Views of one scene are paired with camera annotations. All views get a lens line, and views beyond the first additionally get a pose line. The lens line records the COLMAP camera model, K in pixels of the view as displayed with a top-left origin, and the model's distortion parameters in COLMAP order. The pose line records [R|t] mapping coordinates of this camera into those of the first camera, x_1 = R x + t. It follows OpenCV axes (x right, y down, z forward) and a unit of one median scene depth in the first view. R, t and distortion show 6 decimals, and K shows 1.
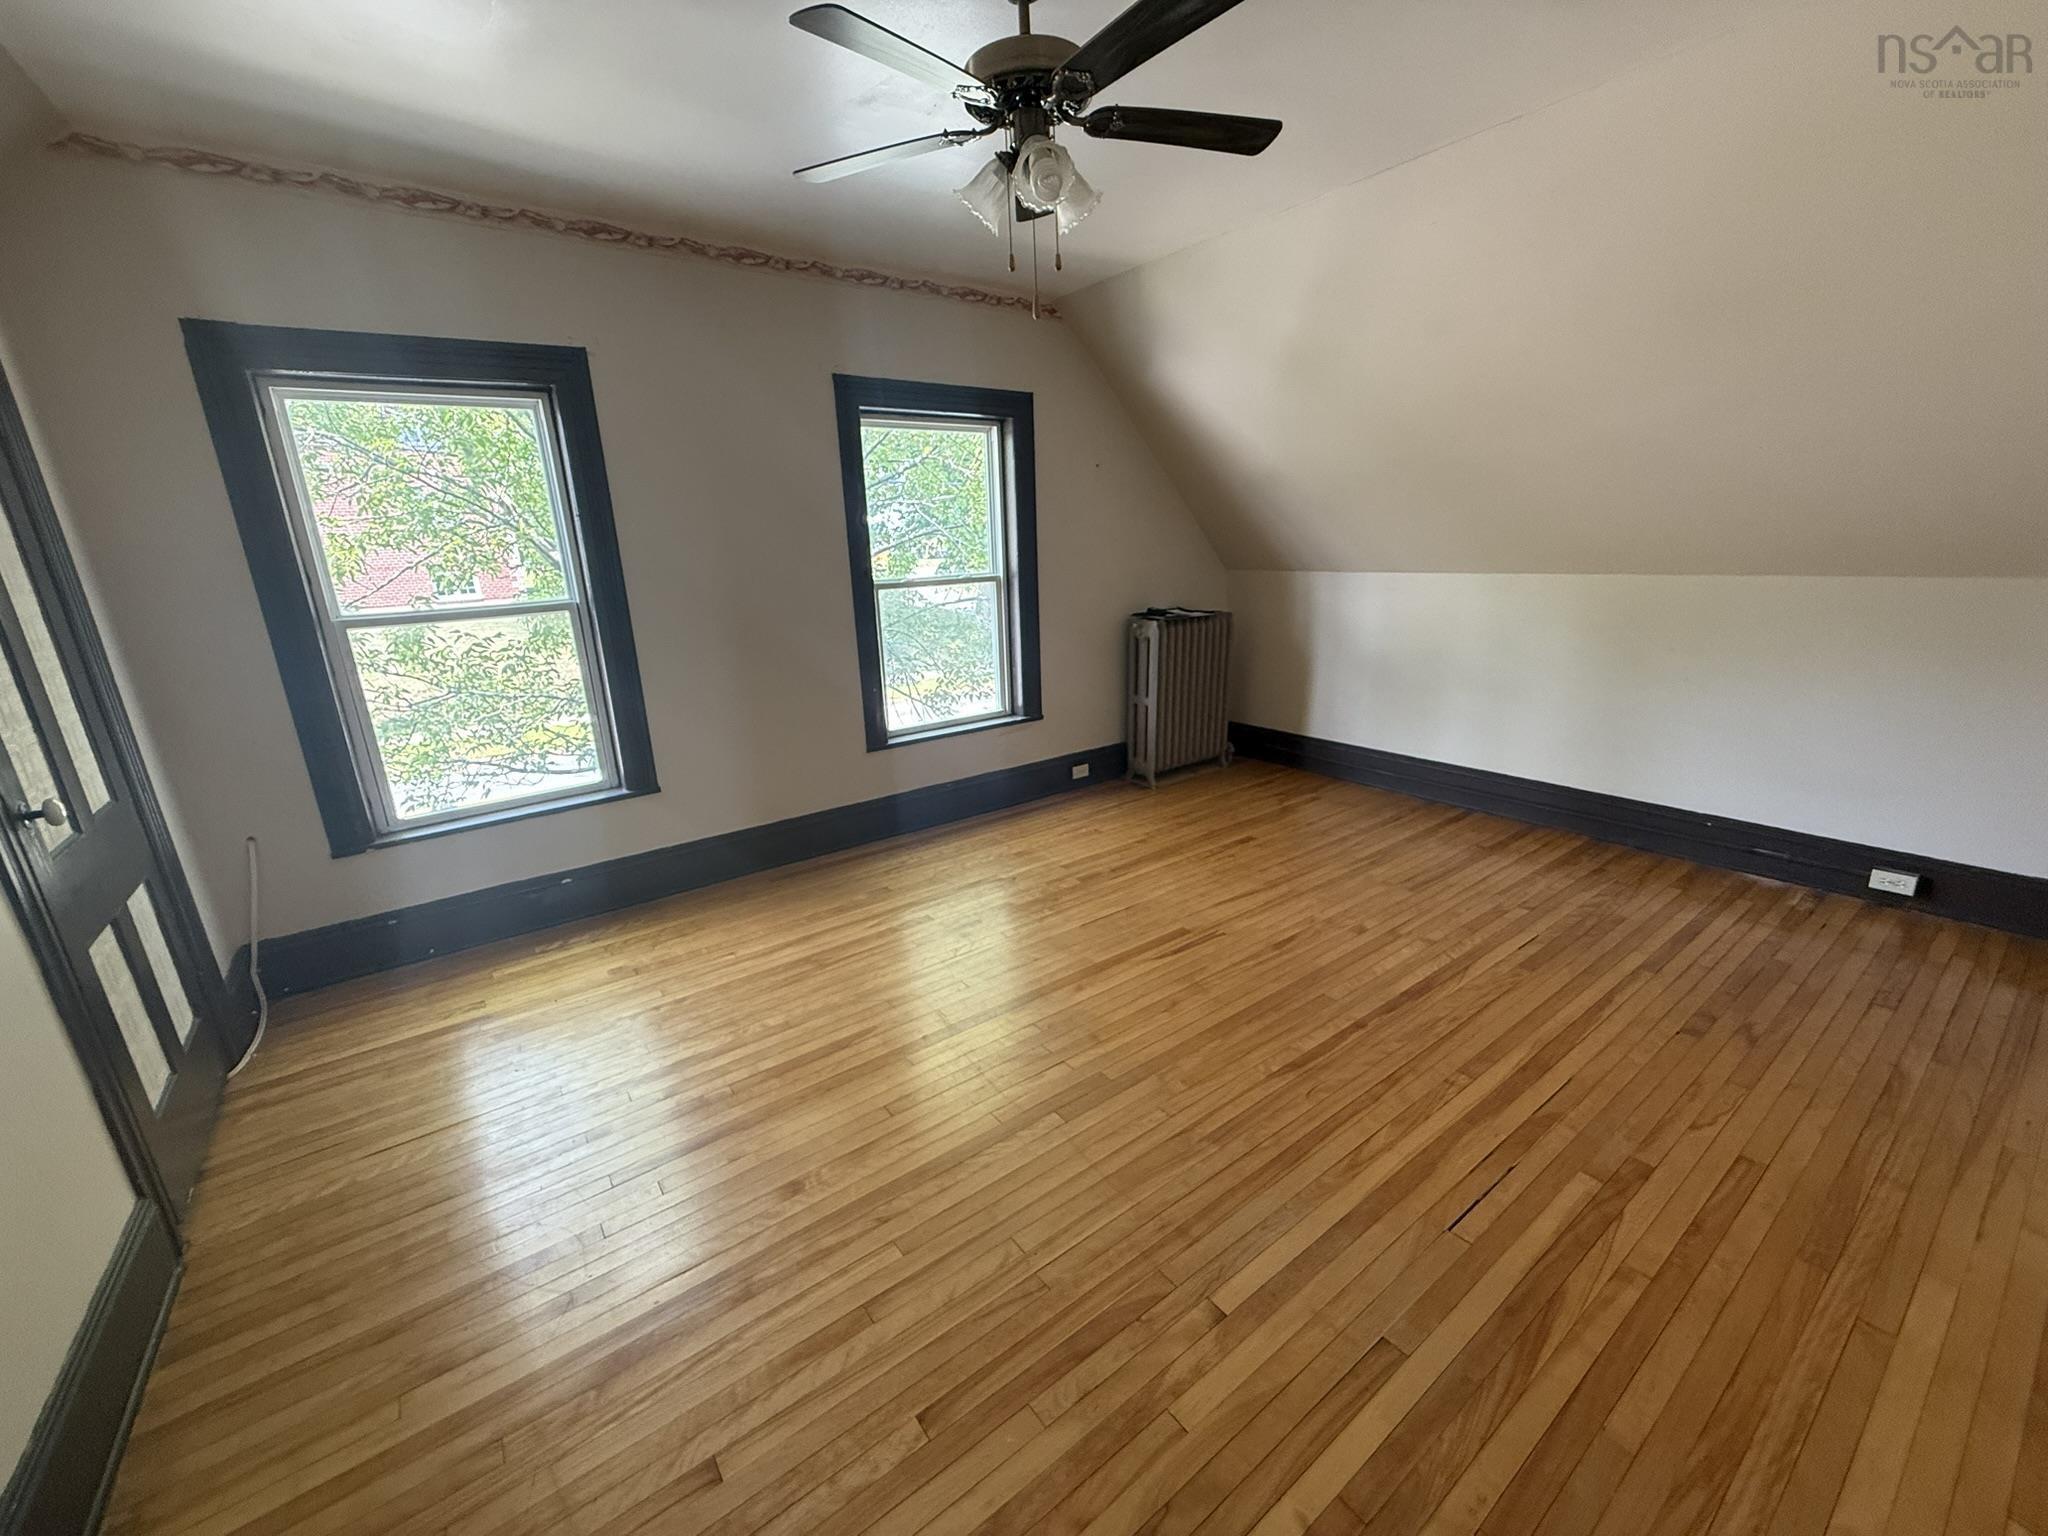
lens RADIAL K [[817.7, 0, 1021.5], [0, 817.7, 763.3], [0, 0, 1]] dist [-0.001487, 0.000128]
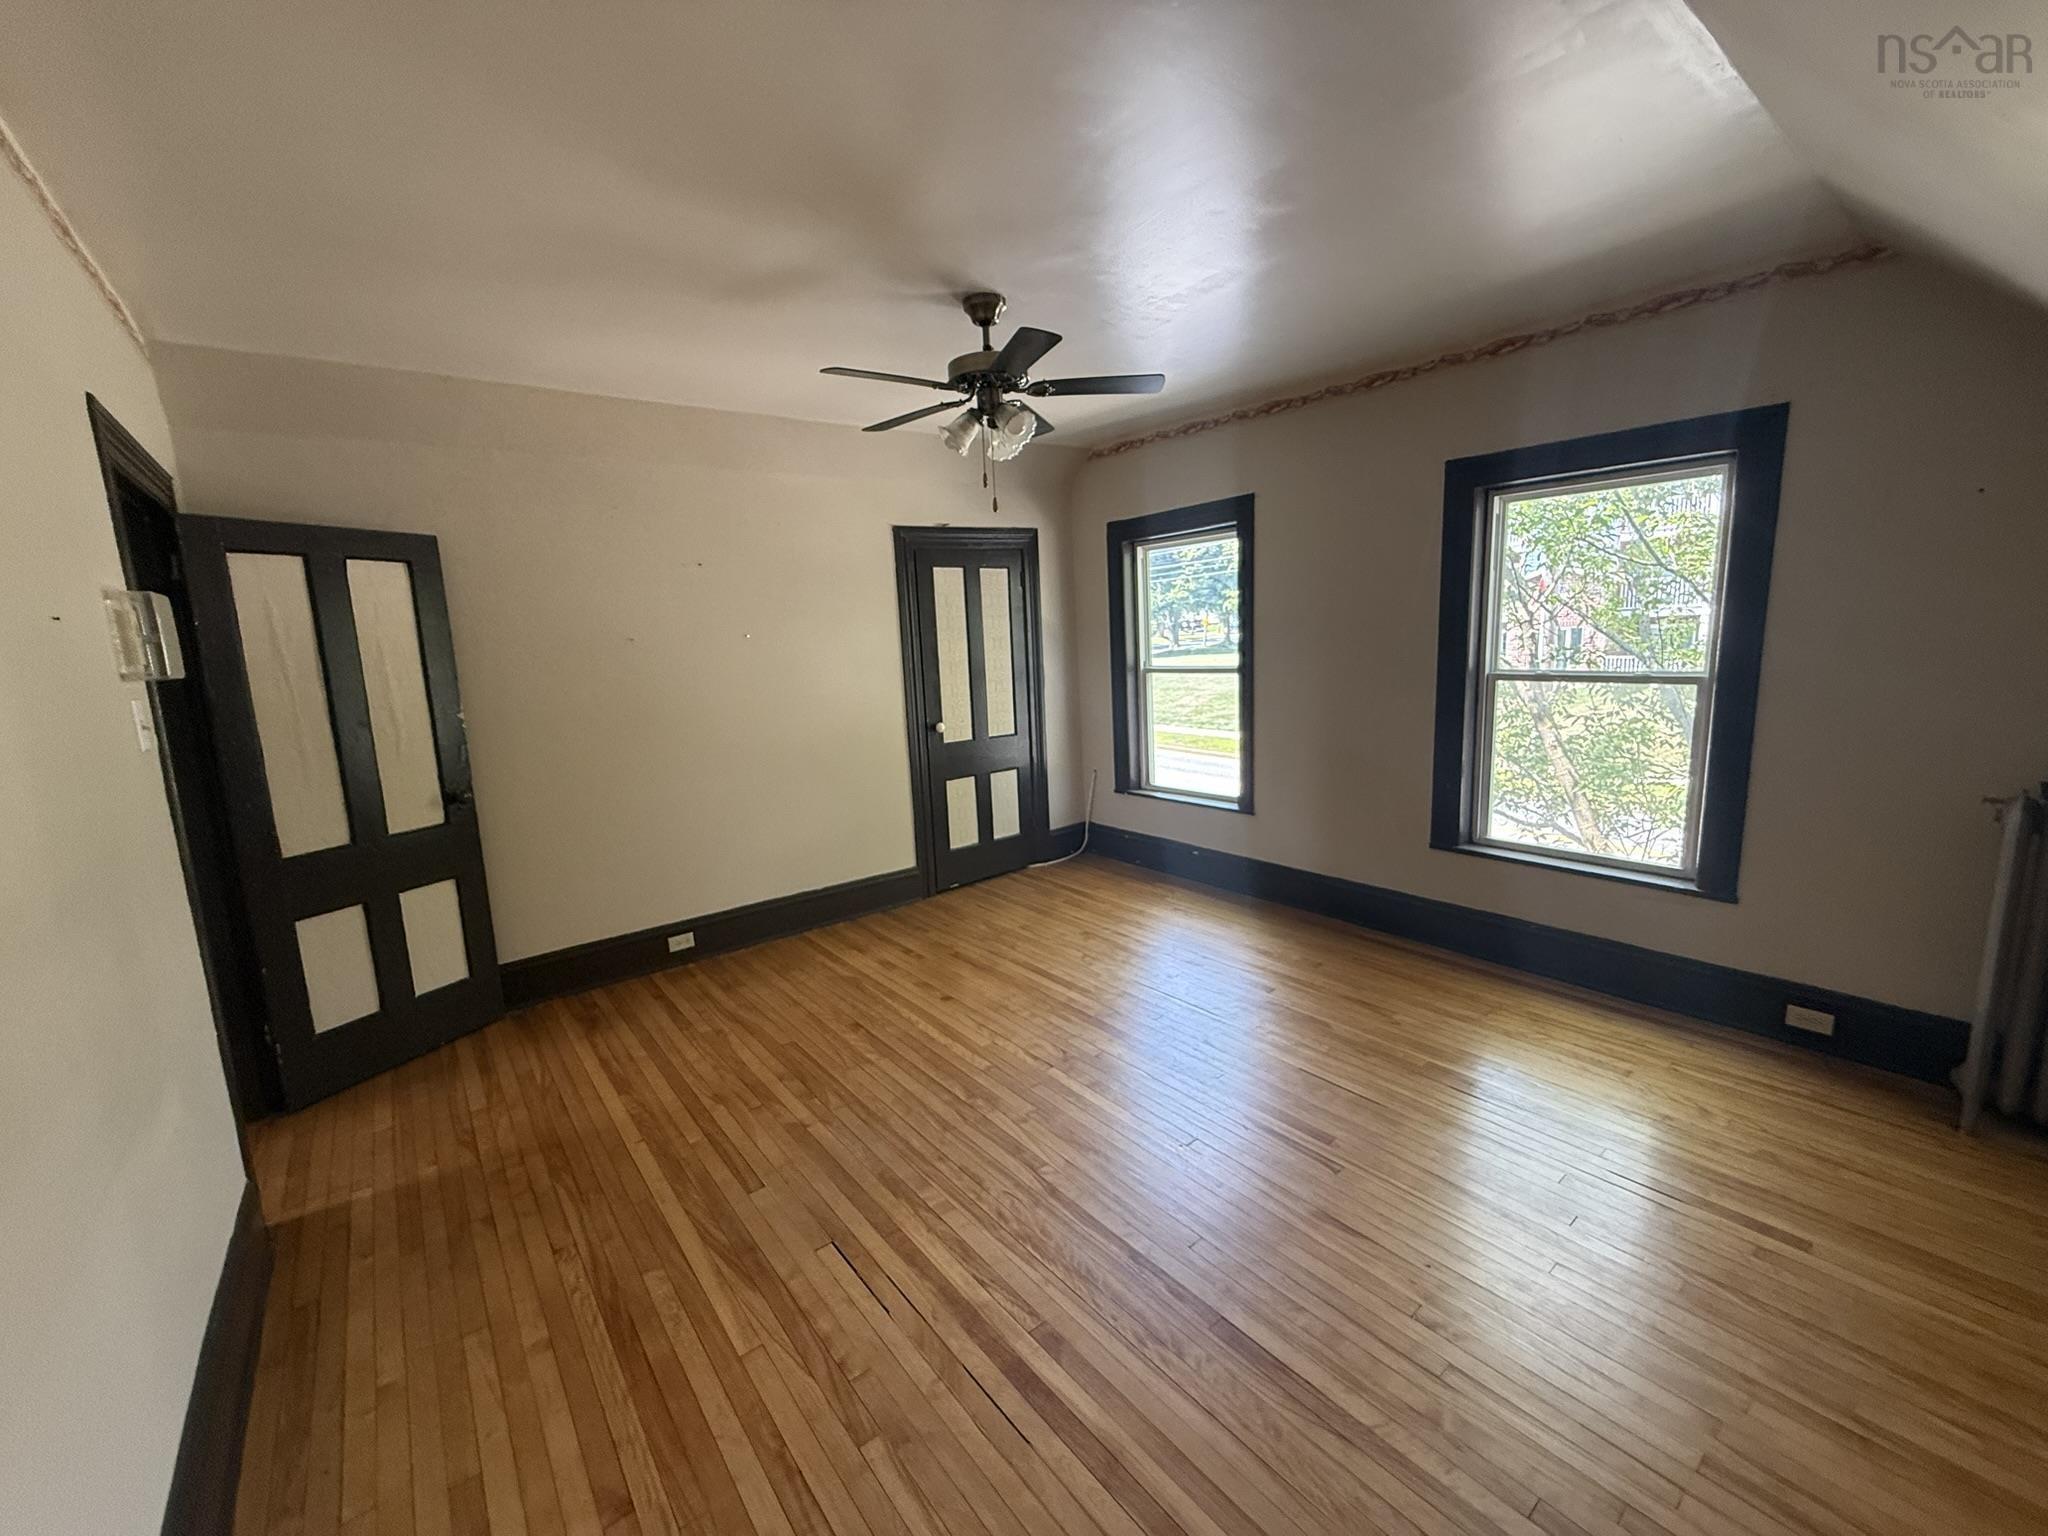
lens RADIAL K [[820.3, 0, 1024.0], [0, 820.3, 768.0], [0, 0, 1]] dist [-0.110330, 0.038513]
pose [[0.032052, 0.189194, -0.981416, 0.609943], [-0.238332, 0.955043, 0.176326, -0.136076], [0.970655, 0.228251, 0.075702, 0.417435]]
